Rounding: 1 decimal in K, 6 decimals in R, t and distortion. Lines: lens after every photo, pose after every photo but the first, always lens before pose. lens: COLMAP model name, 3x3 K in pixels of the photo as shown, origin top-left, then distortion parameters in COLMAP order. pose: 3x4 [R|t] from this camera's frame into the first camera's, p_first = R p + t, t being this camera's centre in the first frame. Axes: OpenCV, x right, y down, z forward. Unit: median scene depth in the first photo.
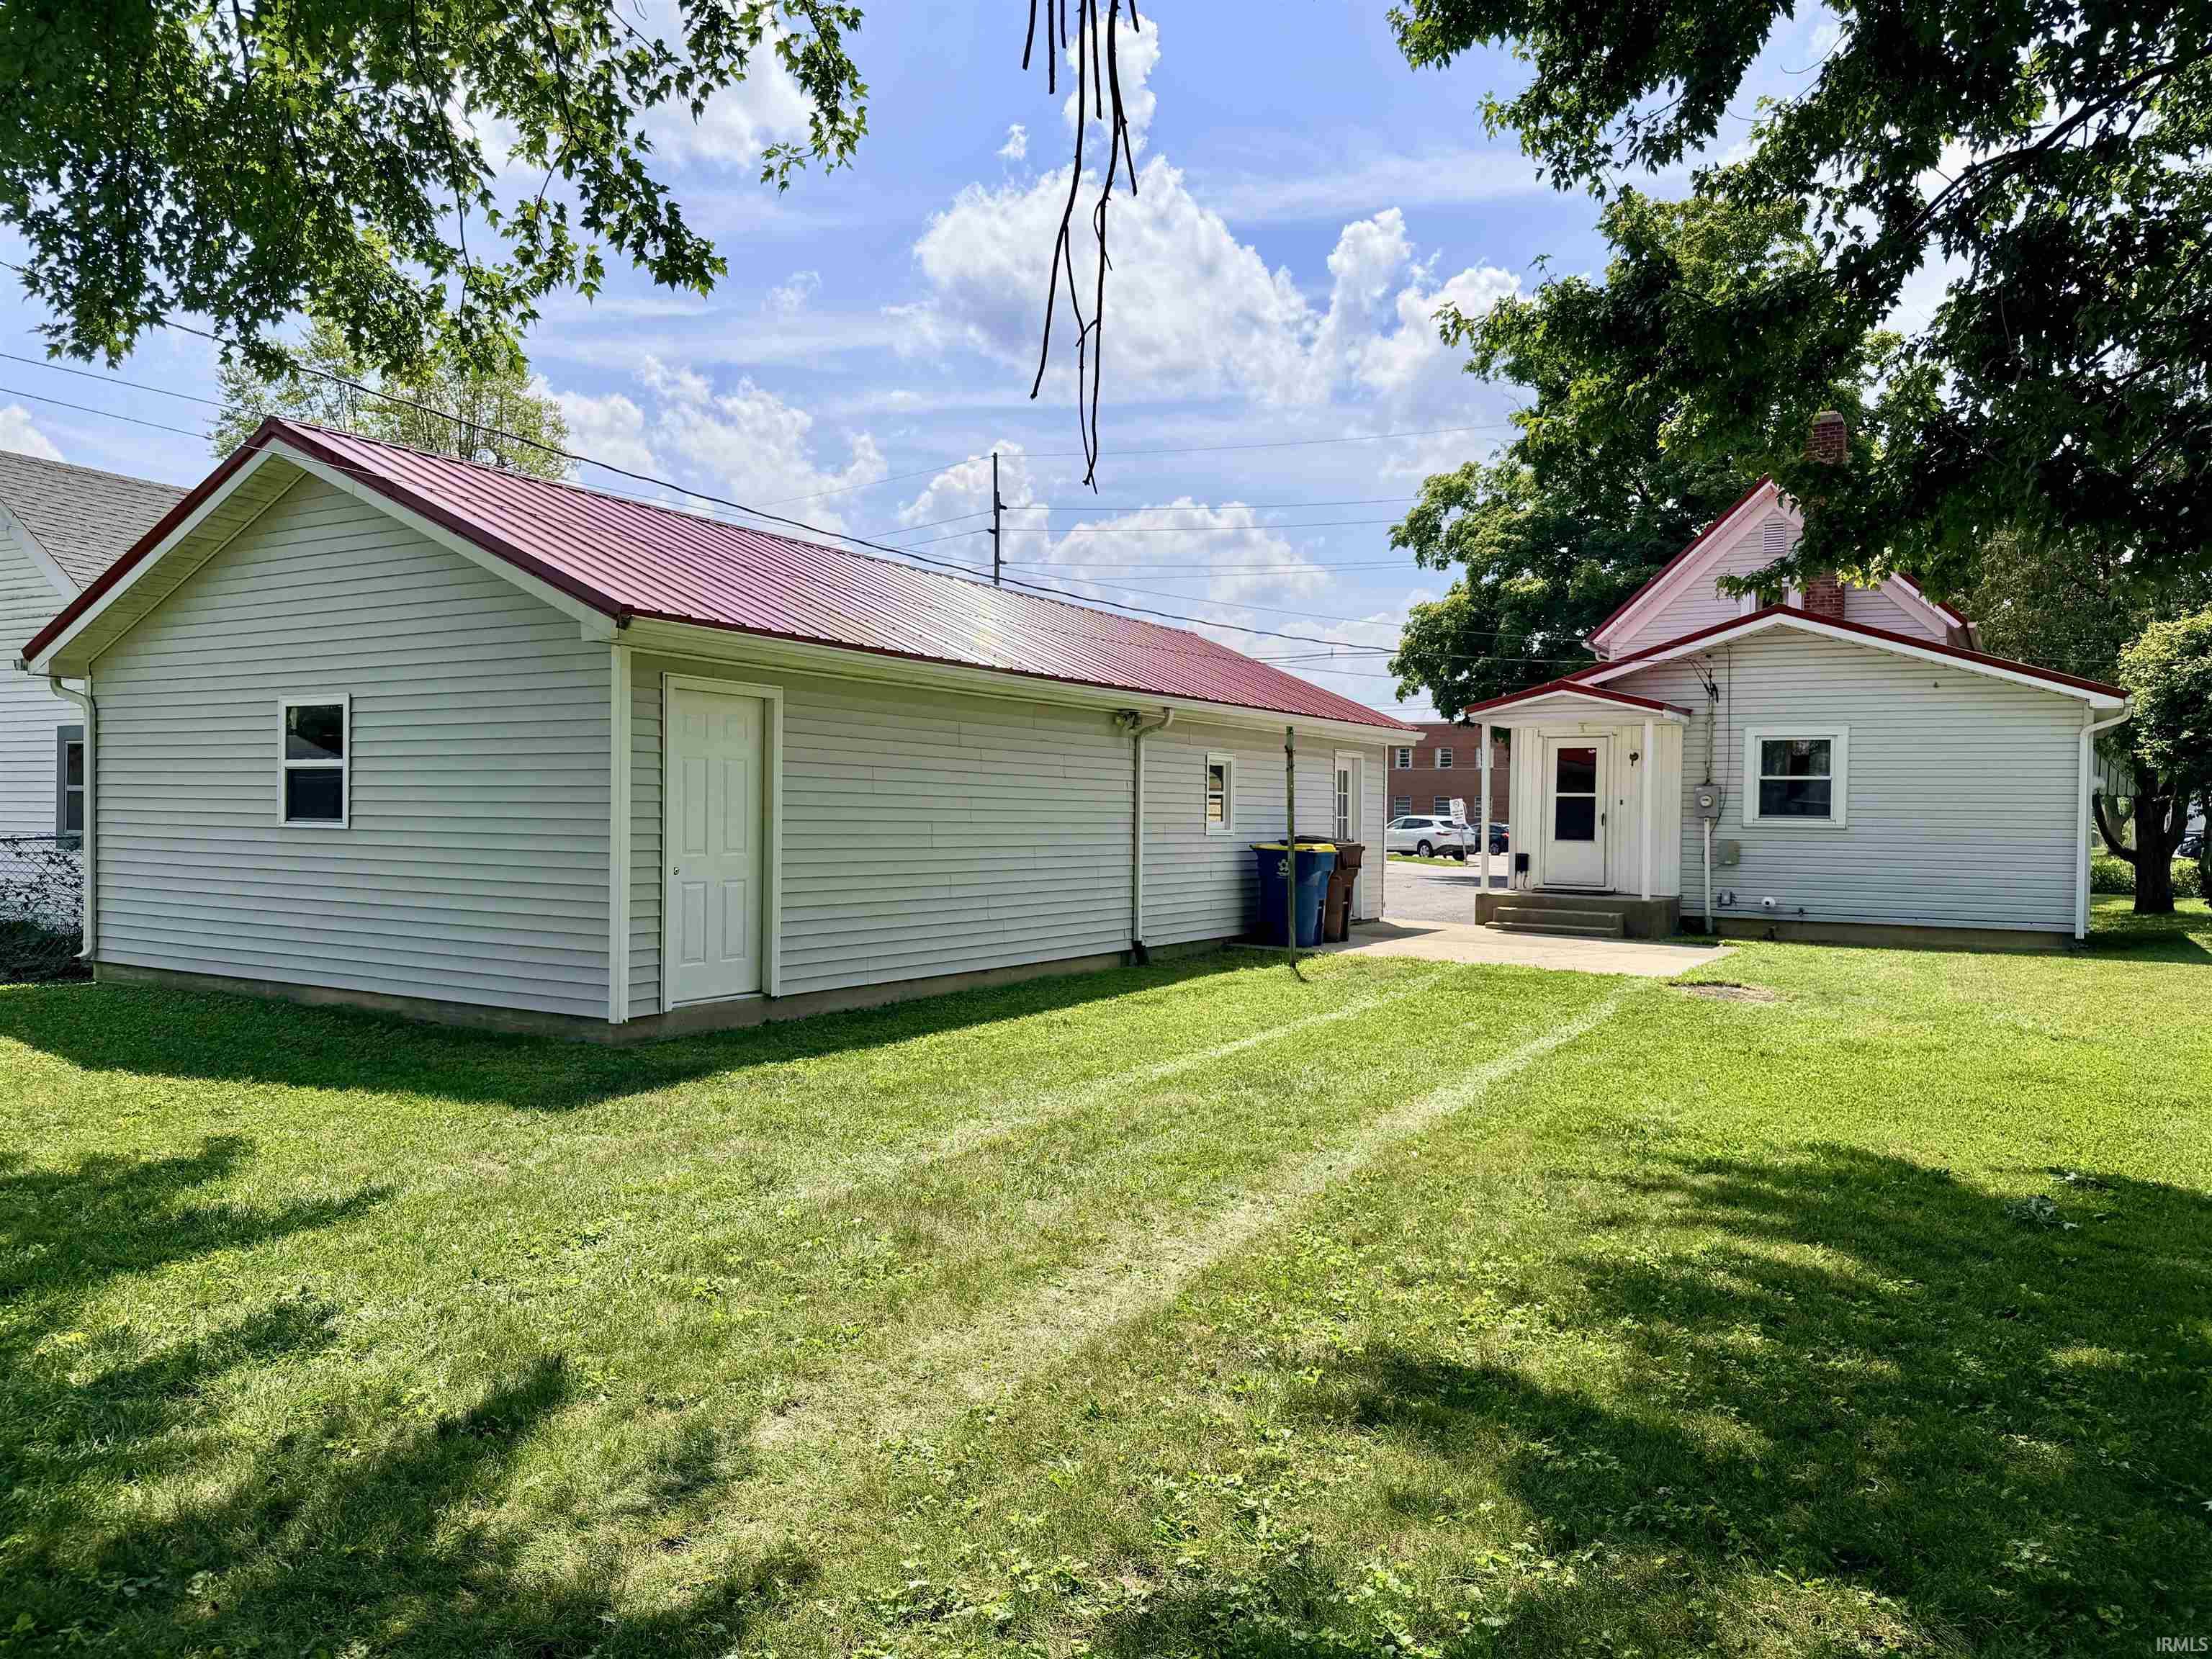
lens RADIAL K [[1573.5, 0, 1107.2], [0, 1573.5, 849.2], [0, 0, 1]] dist [0.009465, -0.030798]
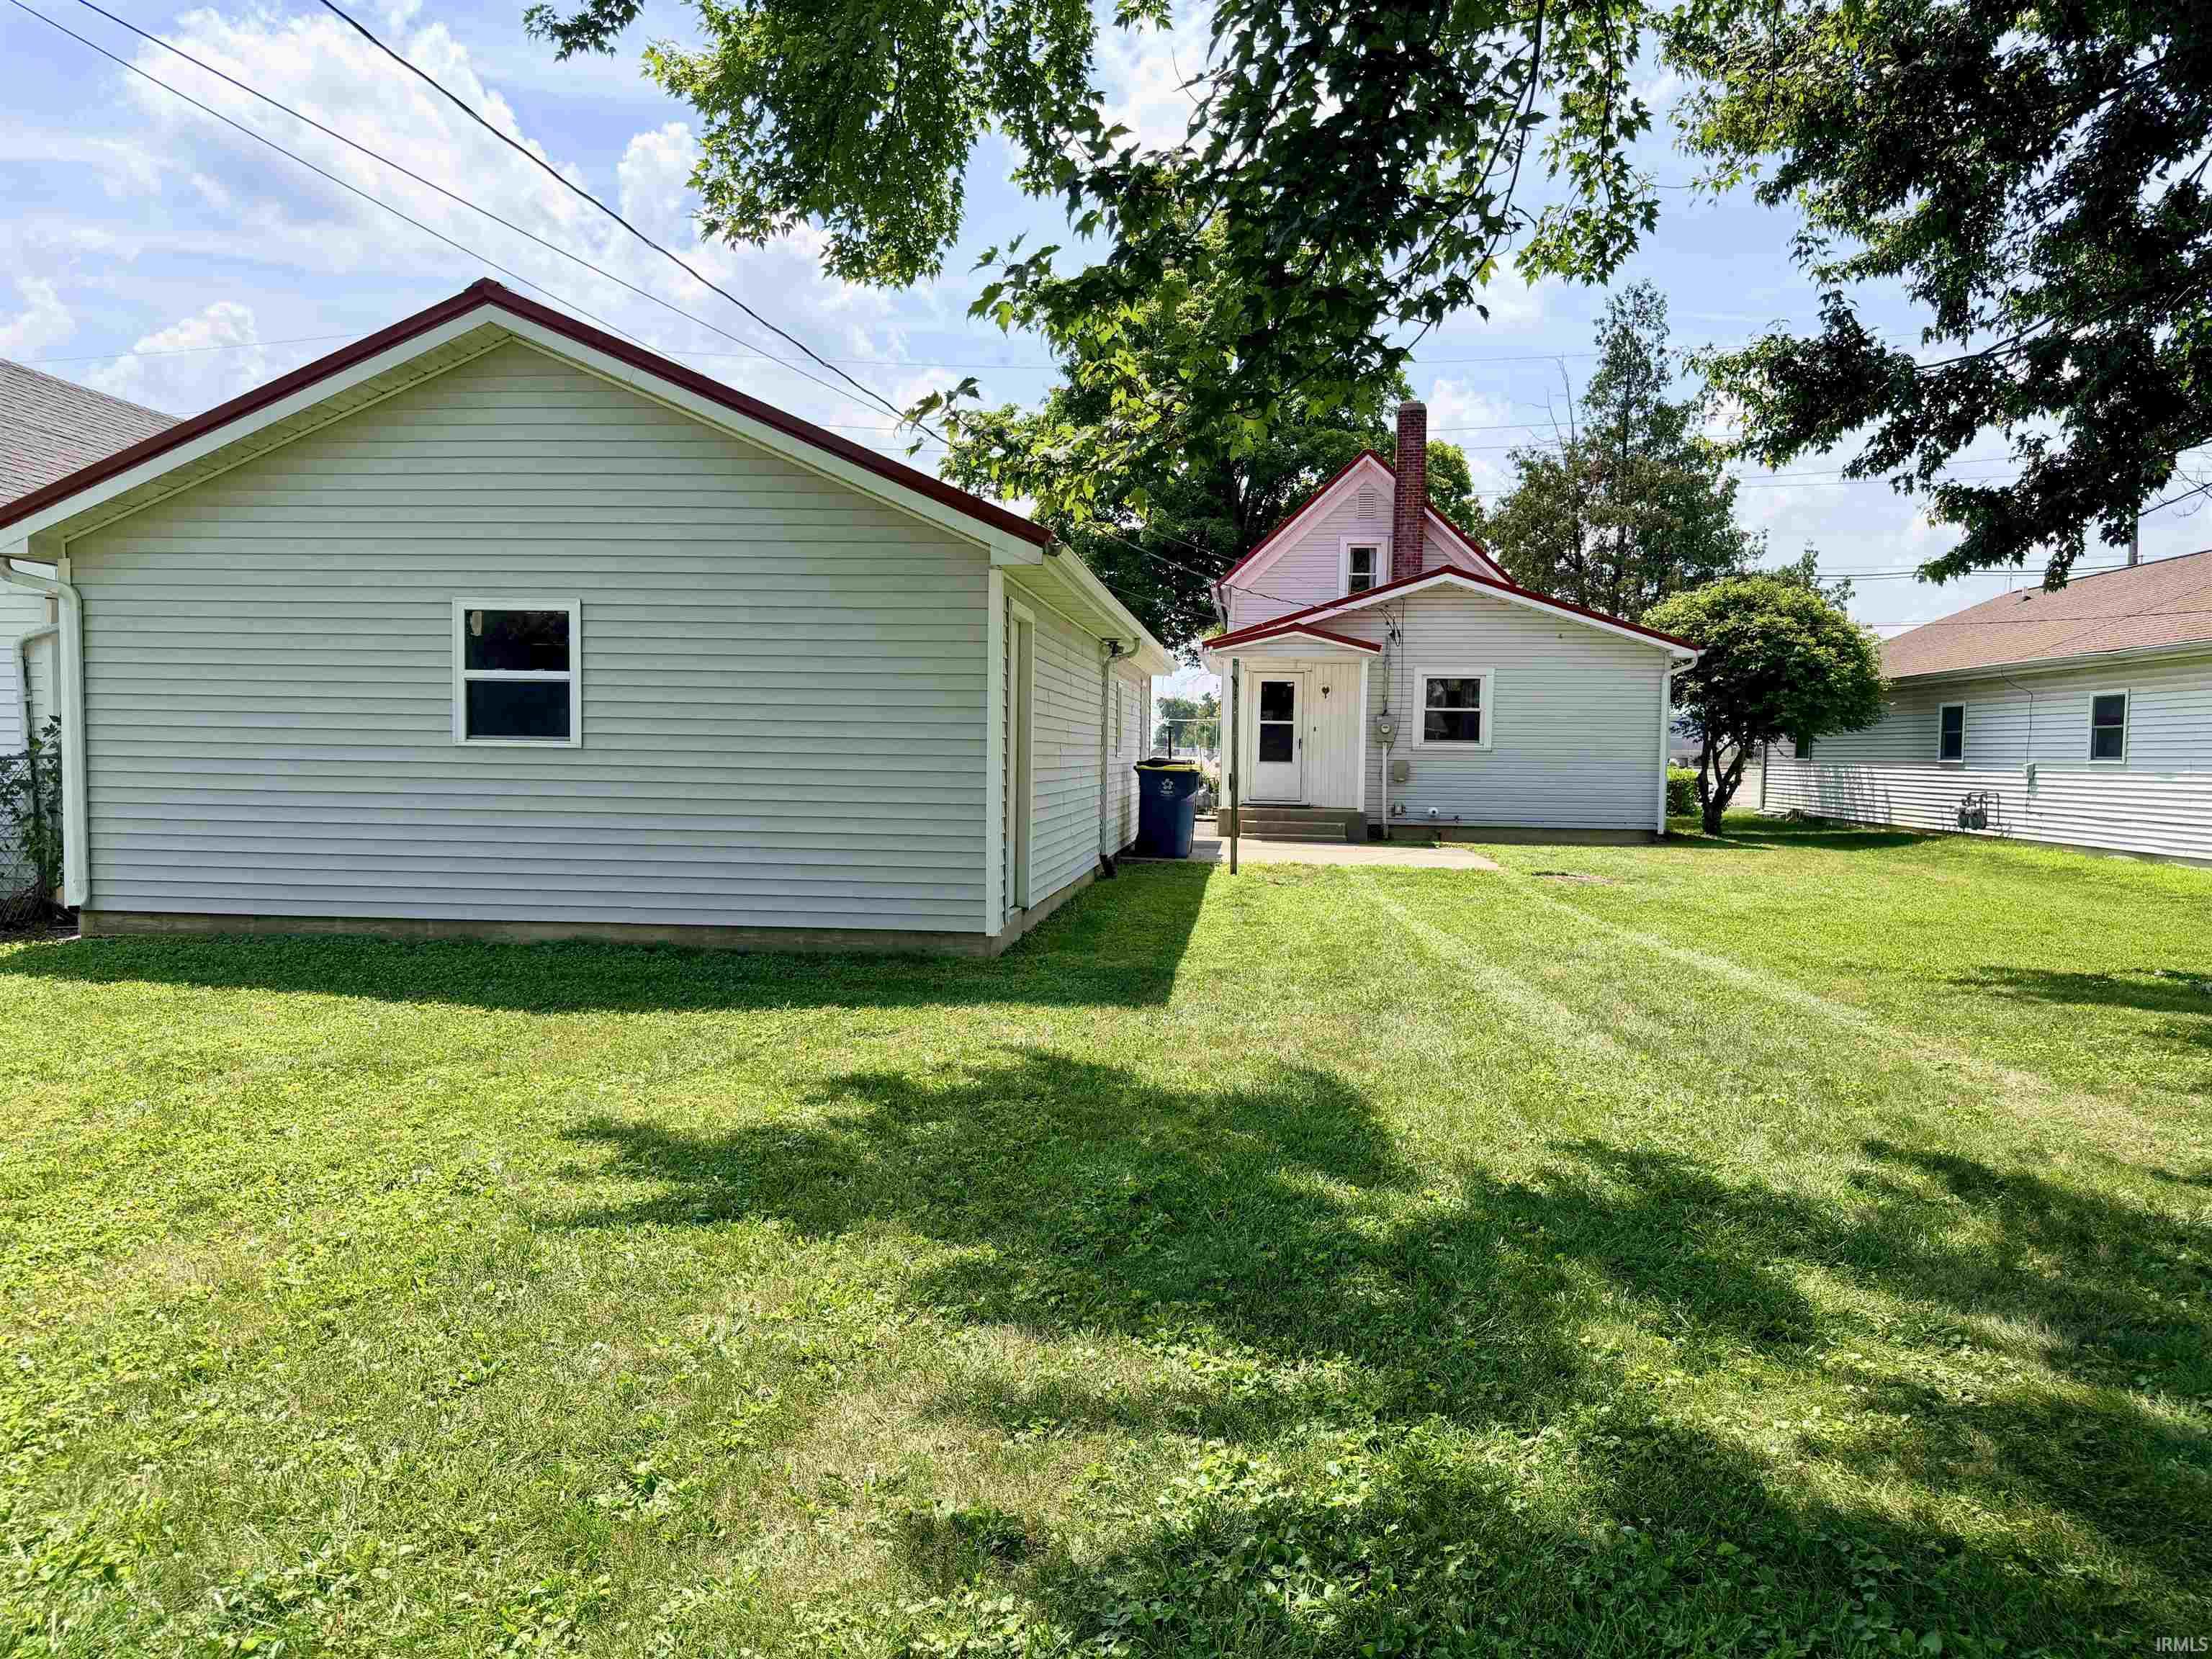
lens RADIAL K [[1573.5, 0, 1119.7], [0, 1573.5, 826.6], [0, 0, 1]] dist [0.009465, -0.030798]
pose [[0.894325, -0.020308, 0.446957, -0.557779], [0.005420, 0.999388, 0.034563, 0.002768], [-0.447385, -0.028488, 0.893888, 0.035228]]
